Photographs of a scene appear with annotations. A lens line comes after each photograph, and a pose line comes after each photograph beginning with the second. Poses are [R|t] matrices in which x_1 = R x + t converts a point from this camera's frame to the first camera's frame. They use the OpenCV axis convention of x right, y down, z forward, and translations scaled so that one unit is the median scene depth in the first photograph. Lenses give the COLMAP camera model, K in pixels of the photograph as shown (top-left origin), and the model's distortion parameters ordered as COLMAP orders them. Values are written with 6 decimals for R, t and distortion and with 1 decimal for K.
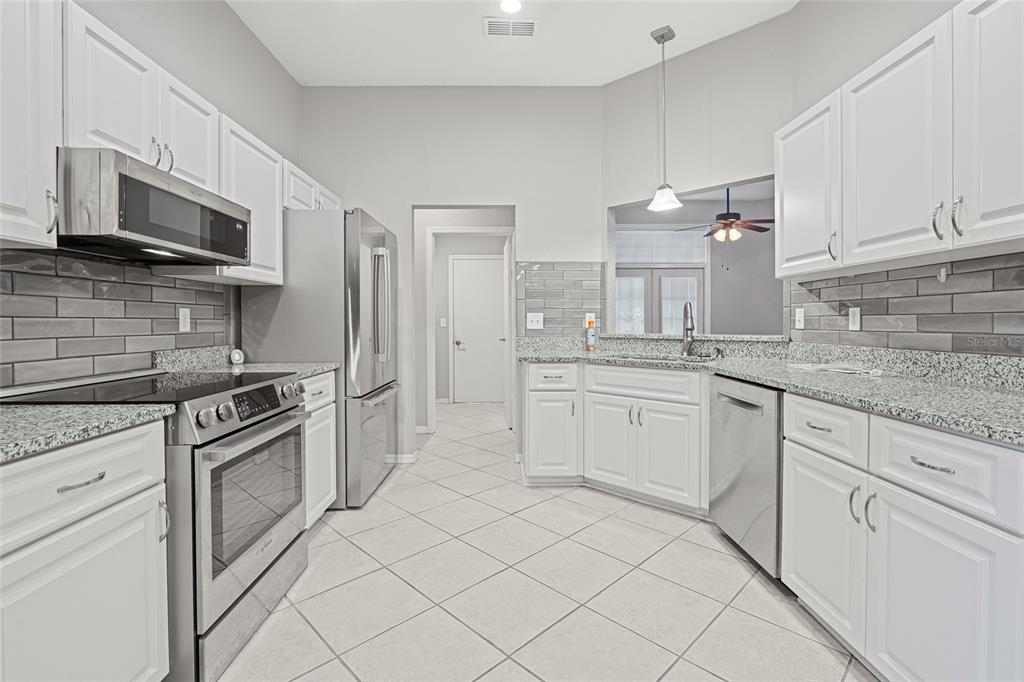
lens RADIAL K [[479.9, 0, 521.8], [0, 479.9, 320.6], [0, 0, 1]] dist [-0.015998, 0.000401]
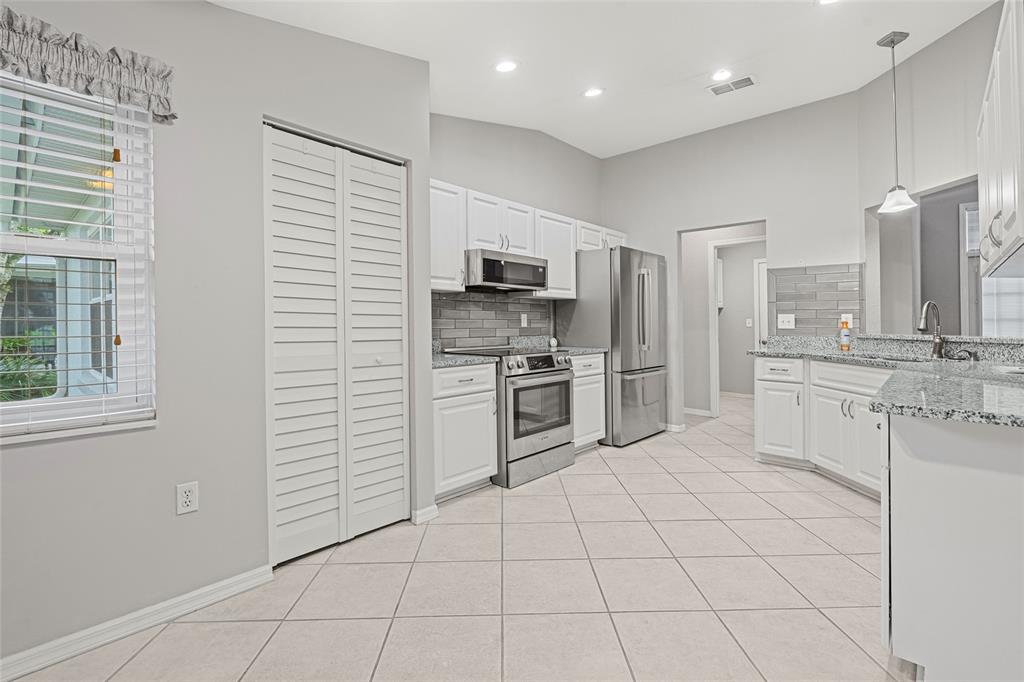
lens RADIAL K [[479.9, 0, 521.8], [0, 479.9, 320.6], [0, 0, 1]] dist [-0.015998, 0.000401]
pose [[0.736605, 0.000251, -0.676323, 0.421944], [-0.001129, 0.999999, -0.000858, 0.000816], [0.676322, 0.001396, 0.736605, -0.292149]]
